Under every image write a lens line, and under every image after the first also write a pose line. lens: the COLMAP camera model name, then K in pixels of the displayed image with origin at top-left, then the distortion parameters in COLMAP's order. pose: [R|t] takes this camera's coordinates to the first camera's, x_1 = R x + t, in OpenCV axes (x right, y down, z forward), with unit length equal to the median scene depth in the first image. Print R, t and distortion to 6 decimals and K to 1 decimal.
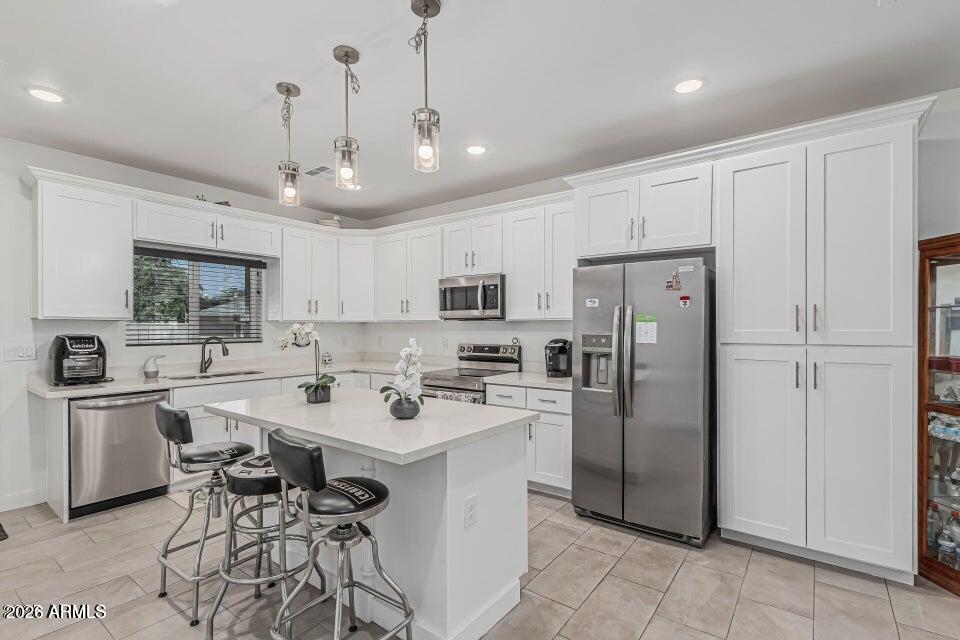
lens RADIAL K [[445.6, 0, 464.1], [0, 445.6, 325.1], [0, 0, 1]] dist [0.001232, -0.002564]
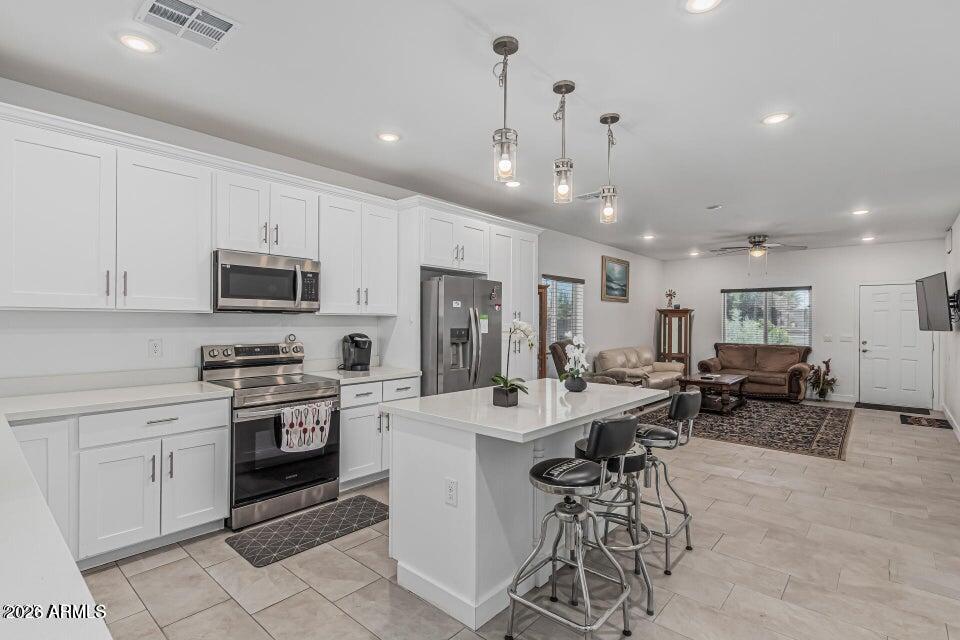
lens RADIAL K [[445.6, 0, 481.2], [0, 445.6, 321.2], [0, 0, 1]] dist [0.001232, -0.002564]
pose [[0.085141, 0.010324, 0.996315, -0.738163], [-0.005007, 0.999938, -0.009934, 0.009694], [-0.996356, -0.004143, 0.085187, 0.587183]]
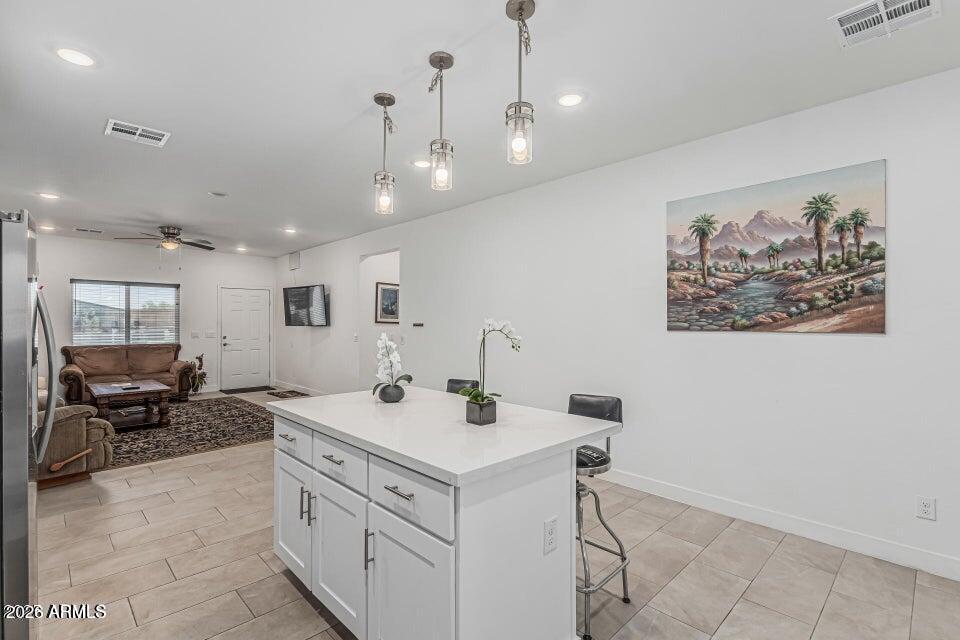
lens RADIAL K [[445.6, 0, 482.7], [0, 445.6, 319.0], [0, 0, 1]] dist [0.001232, -0.002564]
pose [[-0.989468, 0.003639, 0.144706, -0.286026], [0.003379, 0.999992, -0.002043, -0.006177], [-0.144713, -0.001533, -0.989473, 1.078082]]
